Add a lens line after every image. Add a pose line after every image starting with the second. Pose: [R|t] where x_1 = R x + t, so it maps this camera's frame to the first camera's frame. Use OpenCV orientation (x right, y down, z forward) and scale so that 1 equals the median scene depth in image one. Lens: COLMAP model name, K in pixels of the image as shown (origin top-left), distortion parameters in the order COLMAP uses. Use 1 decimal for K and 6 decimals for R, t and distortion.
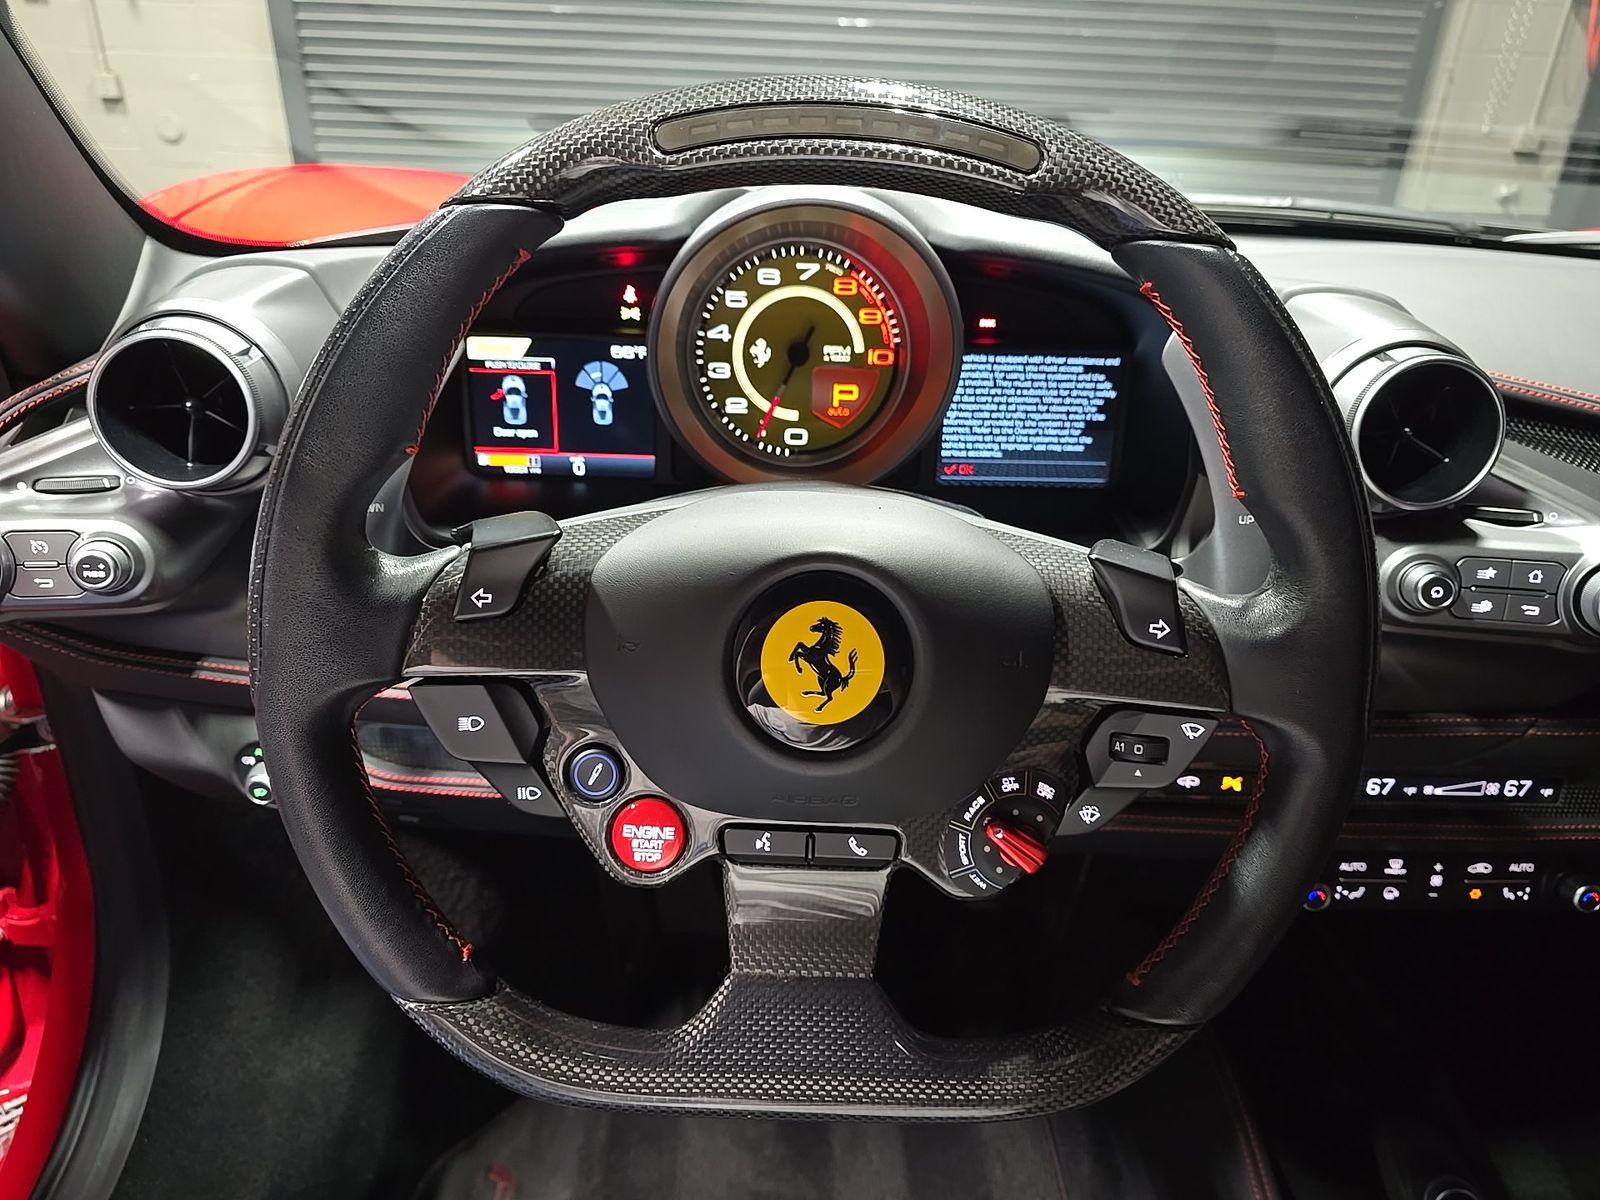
lens RADIAL K [[1057.1, 0, 800.0], [0, 1057.1, 600.0], [0, 0, 1]] dist [0.031763, -0.064818]
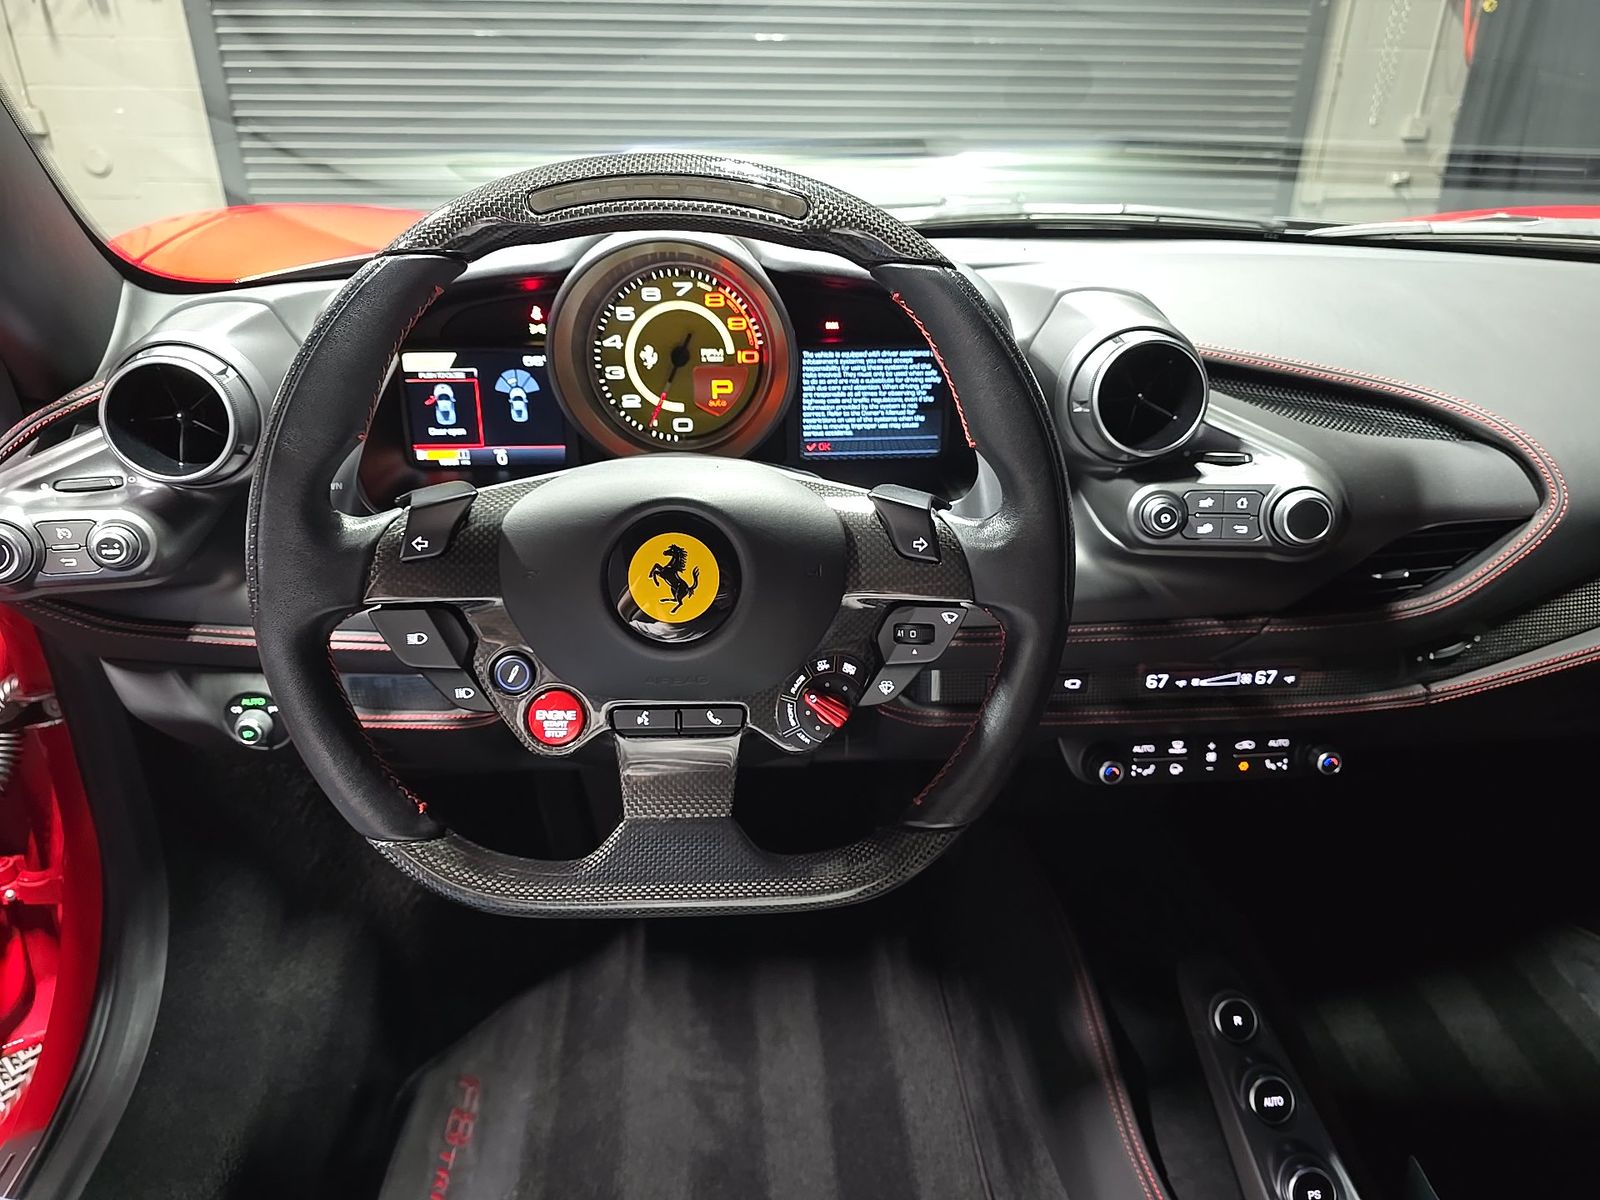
lens RADIAL K [[1045.0, 0, 800.0], [0, 1045.0, 600.0], [0, 0, 1]] dist [0.040814, -0.077201]
pose [[0.997791, -0.050325, 0.043372, 0.072824], [0.050437, 0.998726, -0.001480, 0.057488], [-0.043242, 0.003664, 0.999058, -0.215232]]
